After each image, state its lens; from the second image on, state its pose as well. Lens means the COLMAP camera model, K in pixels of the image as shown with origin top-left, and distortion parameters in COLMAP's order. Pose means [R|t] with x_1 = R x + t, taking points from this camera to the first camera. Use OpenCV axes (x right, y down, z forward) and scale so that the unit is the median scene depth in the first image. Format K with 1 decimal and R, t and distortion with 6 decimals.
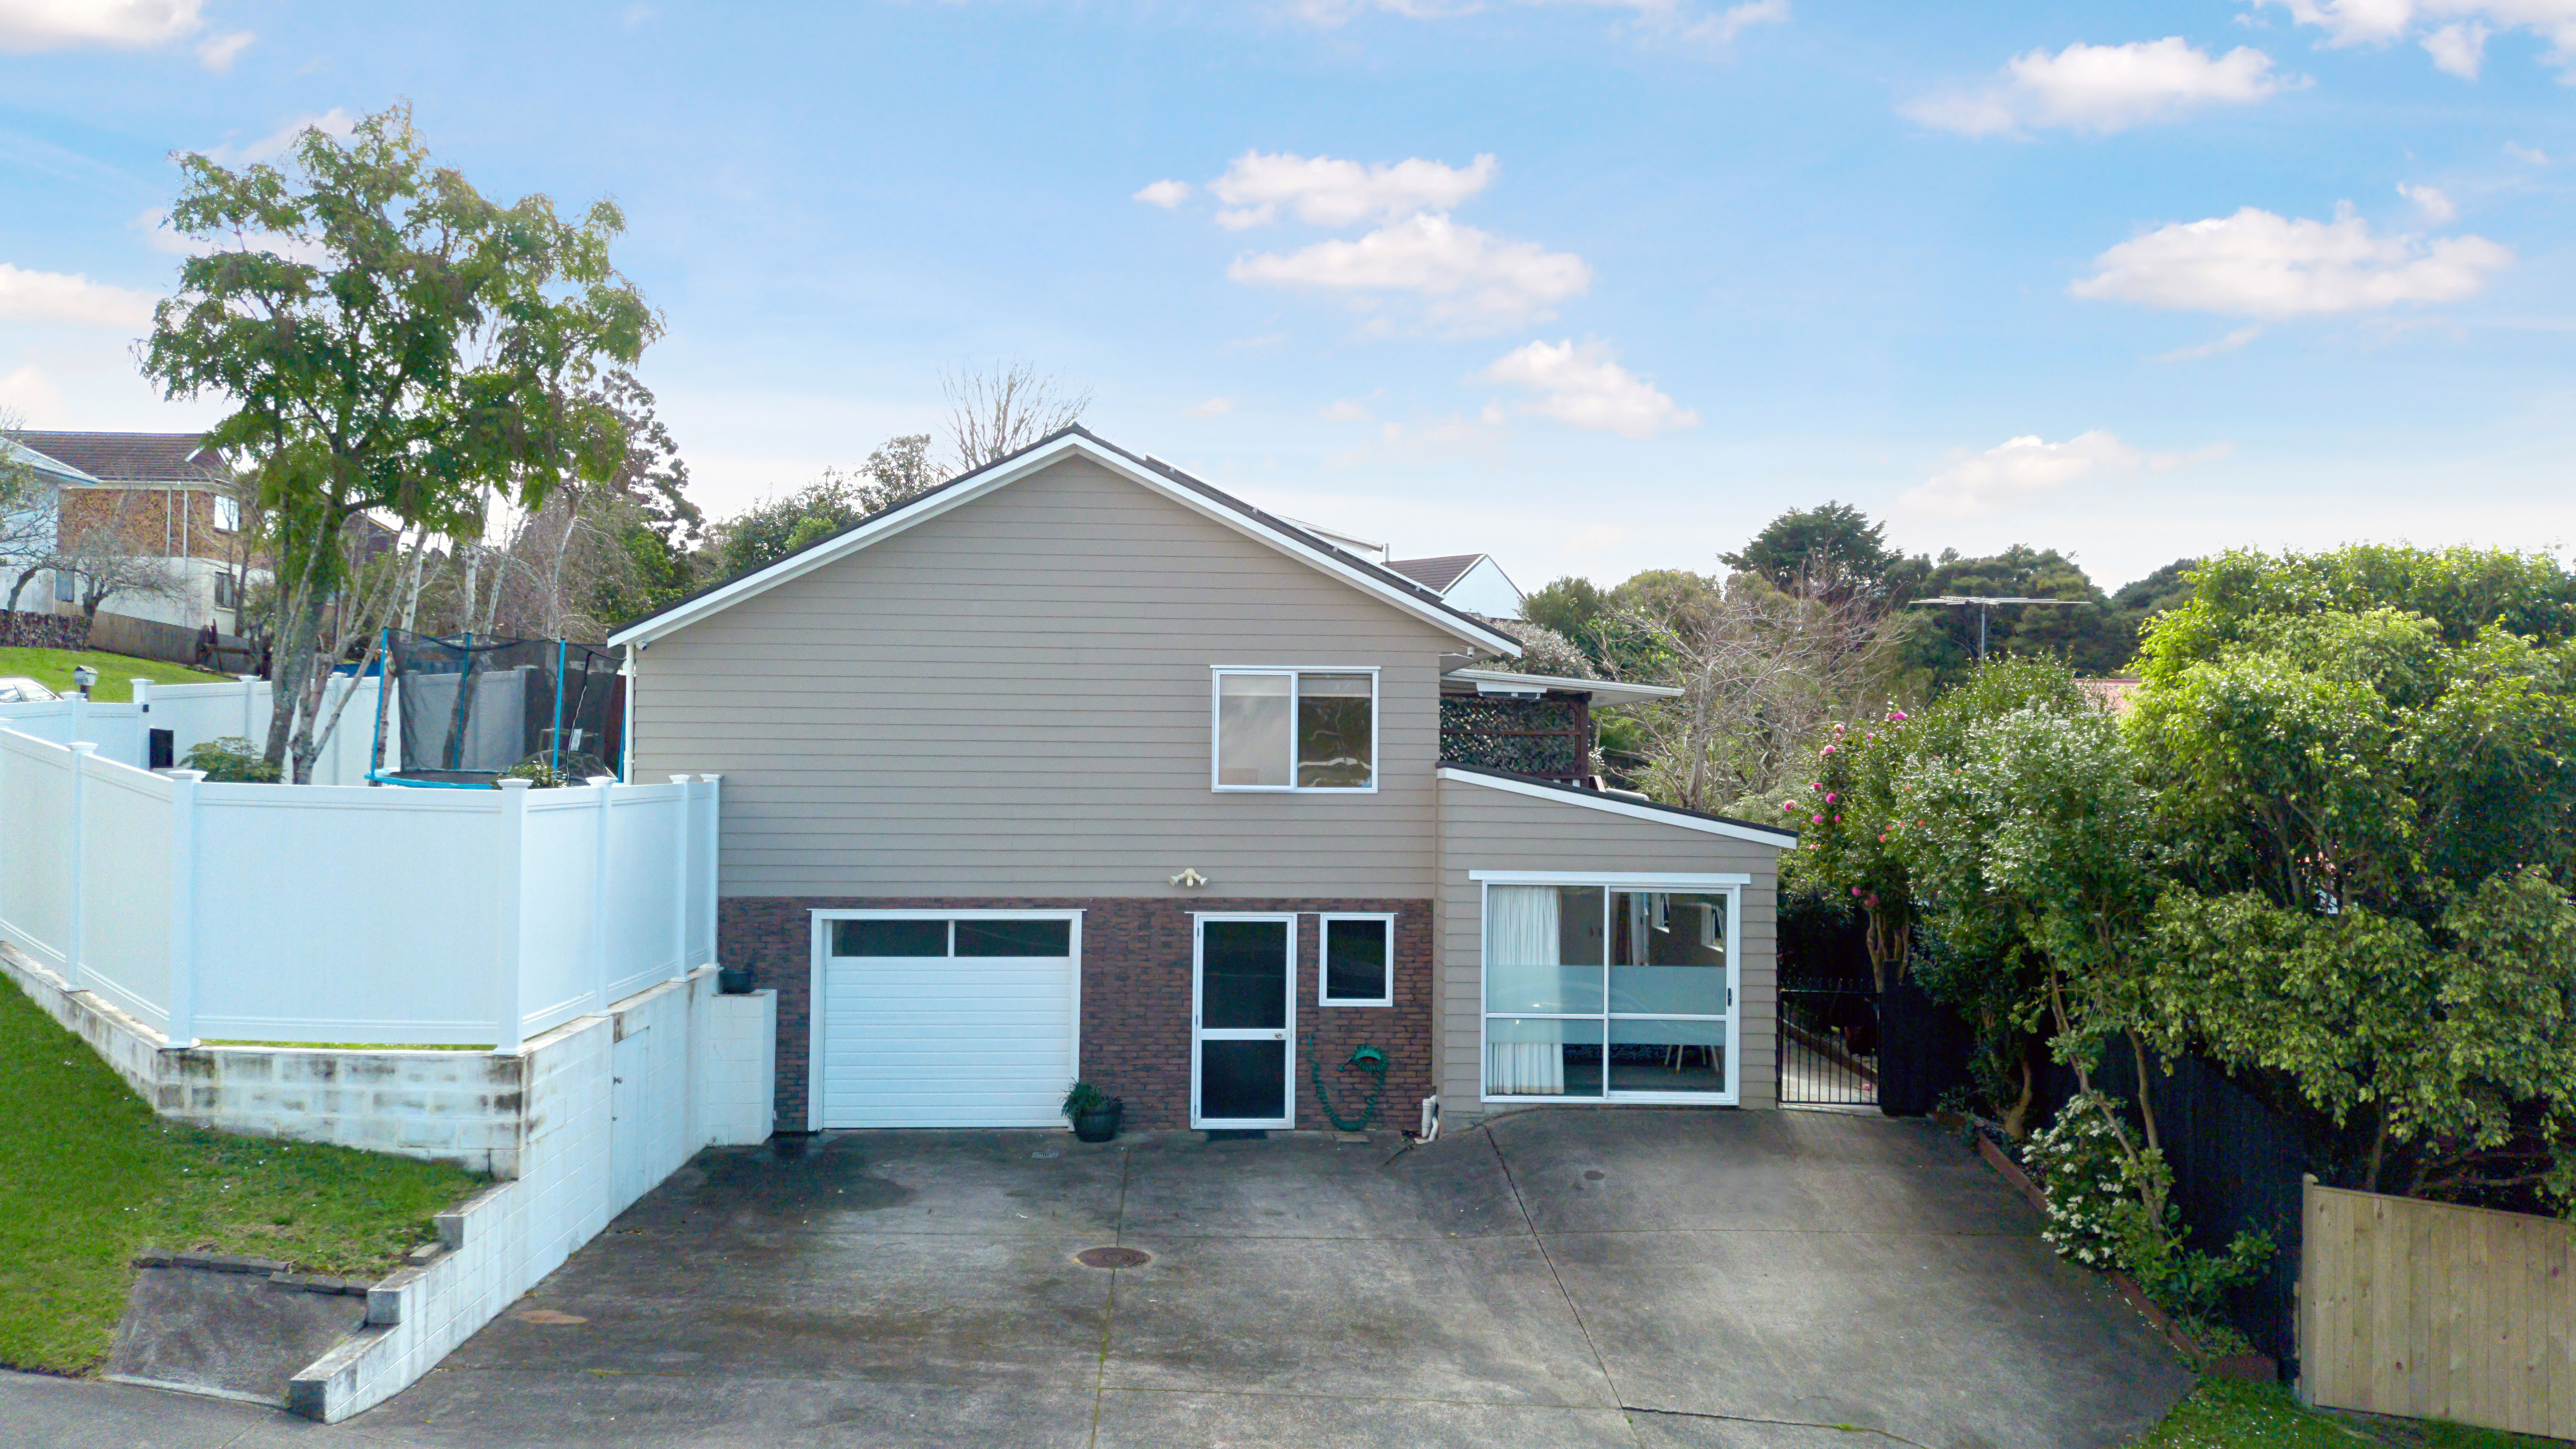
lens RADIAL K [[2131.1, 0, 1280.1], [0, 2131.1, 723.3], [0, 0, 1]] dist [0.156203, -0.317943]
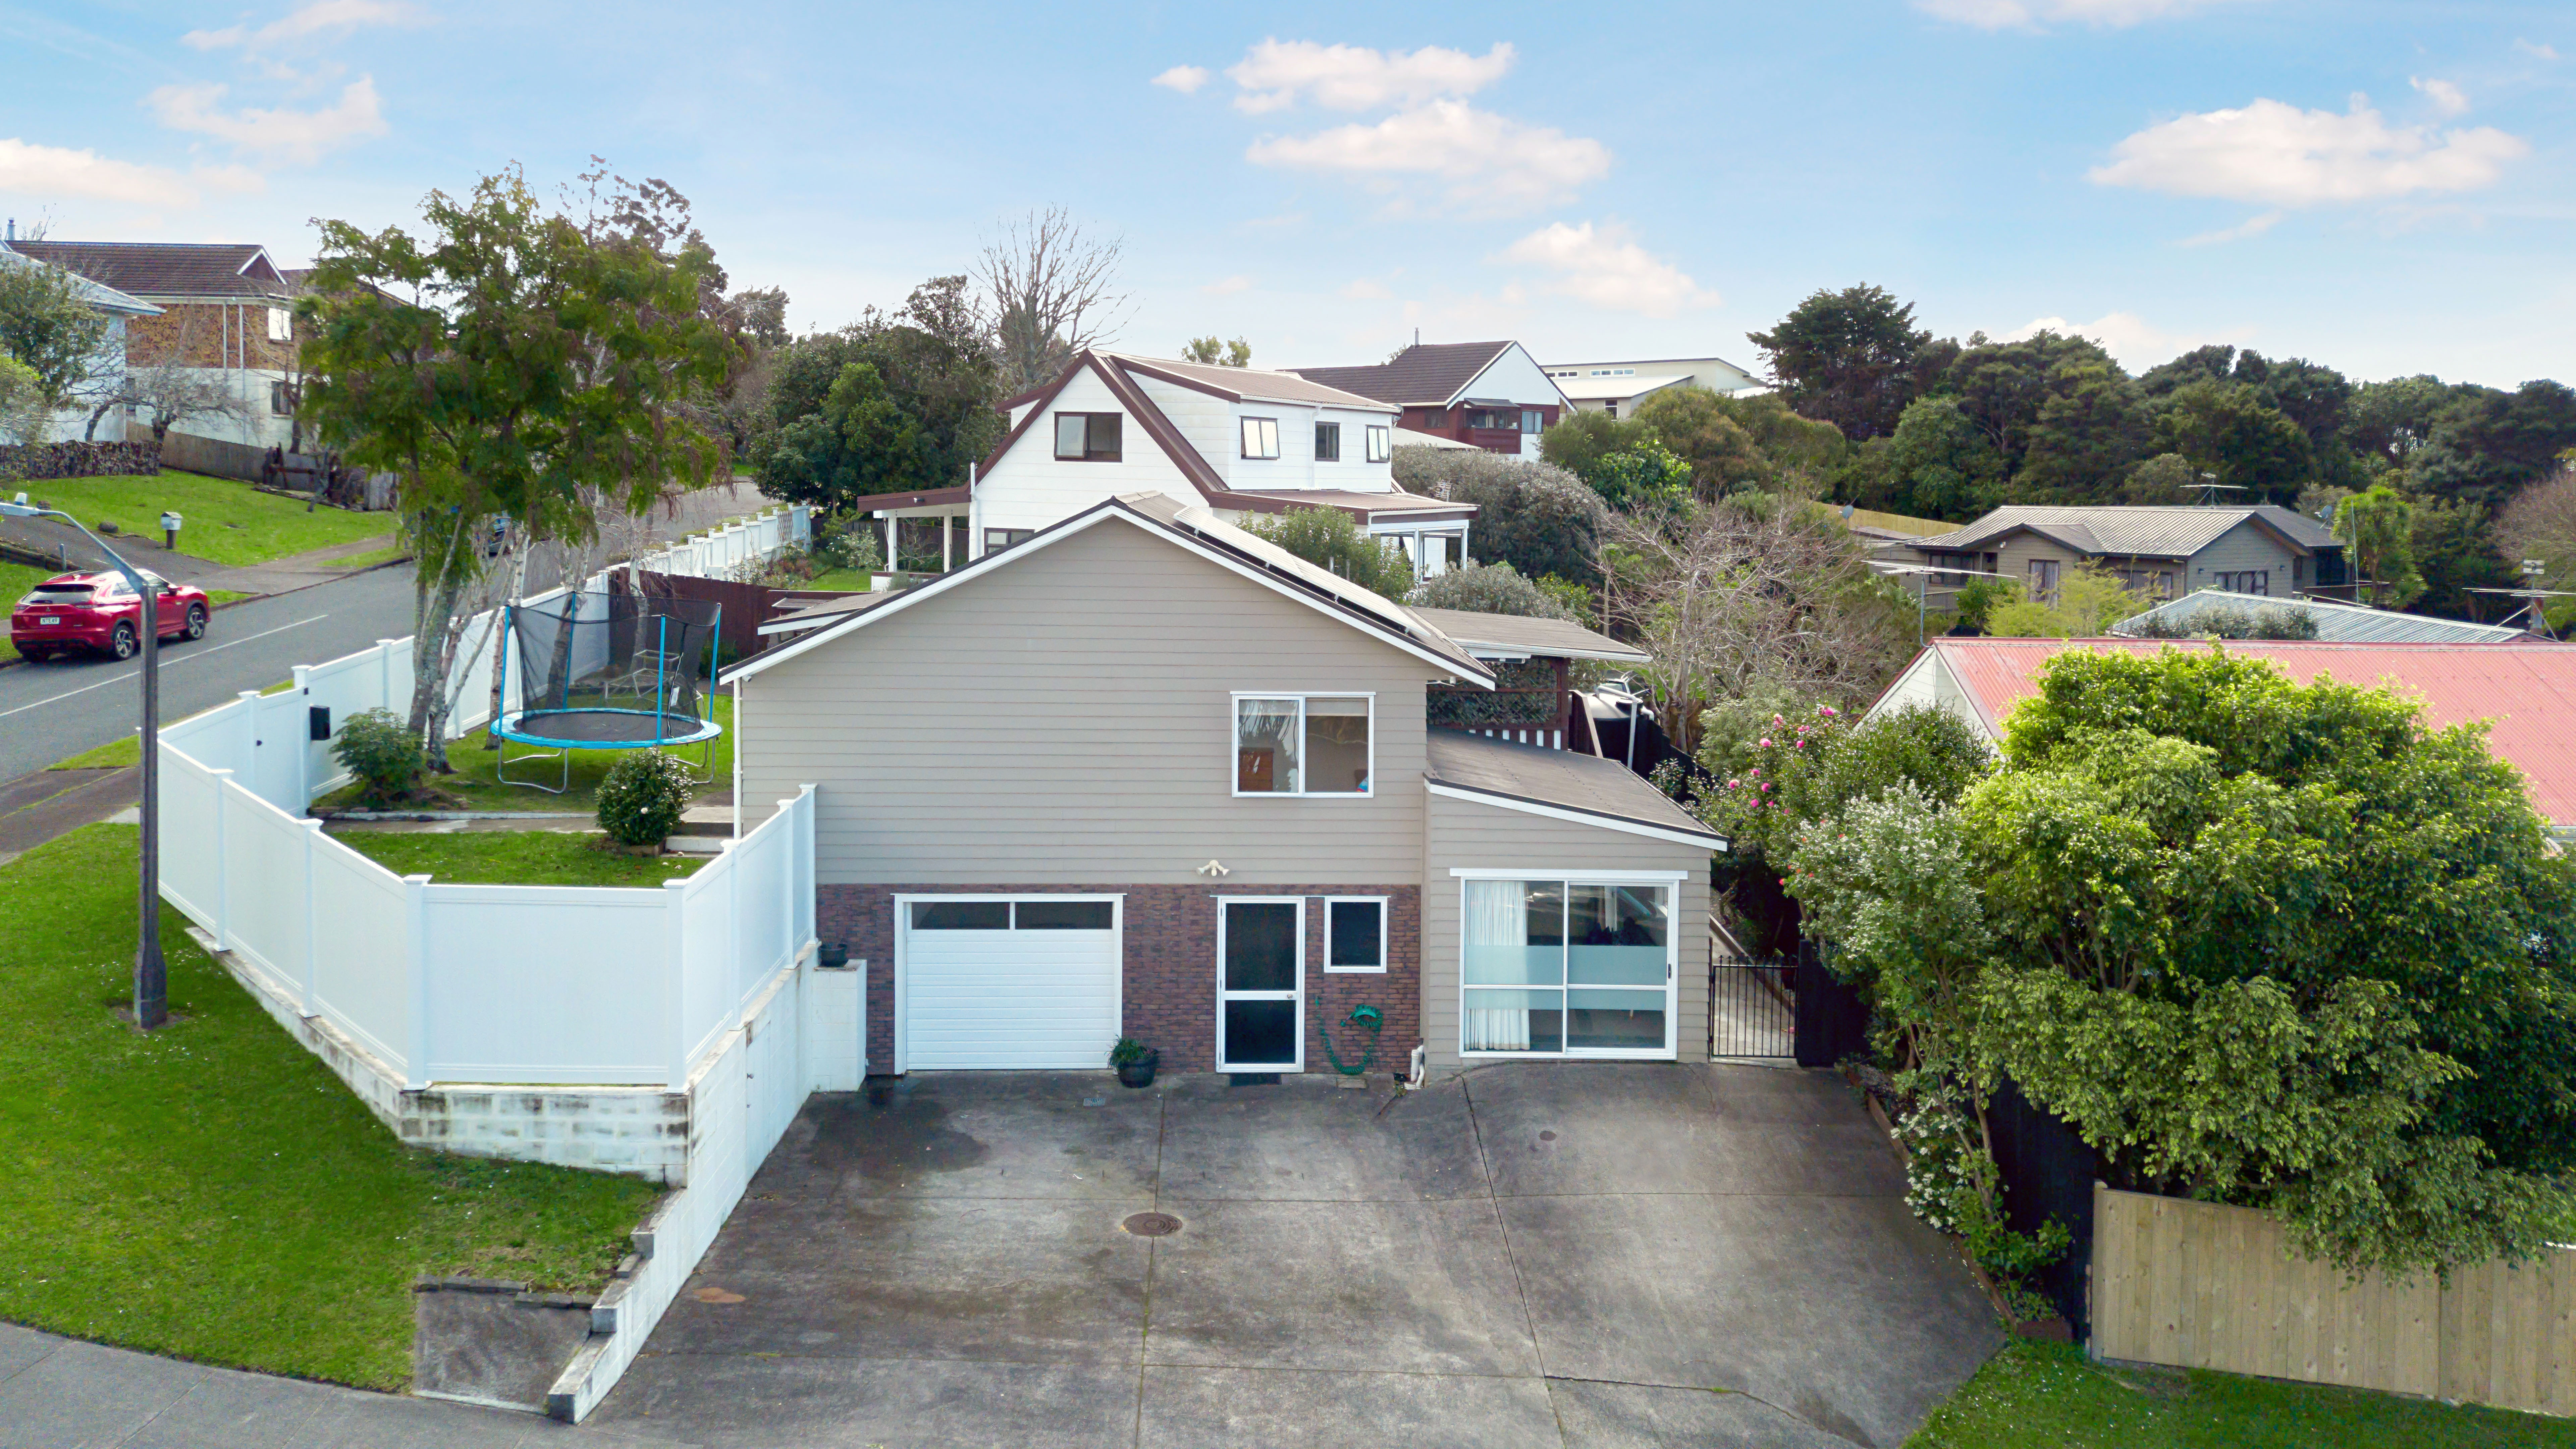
lens RADIAL K [[2066.1, 0, 1288.0], [0, 2066.1, 724.5], [0, 0, 1]] dist [0.131909, -0.238742]
pose [[0.999951, -0.001044, -0.009861, 0.013561], [0.001966, 0.995571, 0.093991, -0.156862], [0.009719, -0.094006, 0.995524, -0.176785]]
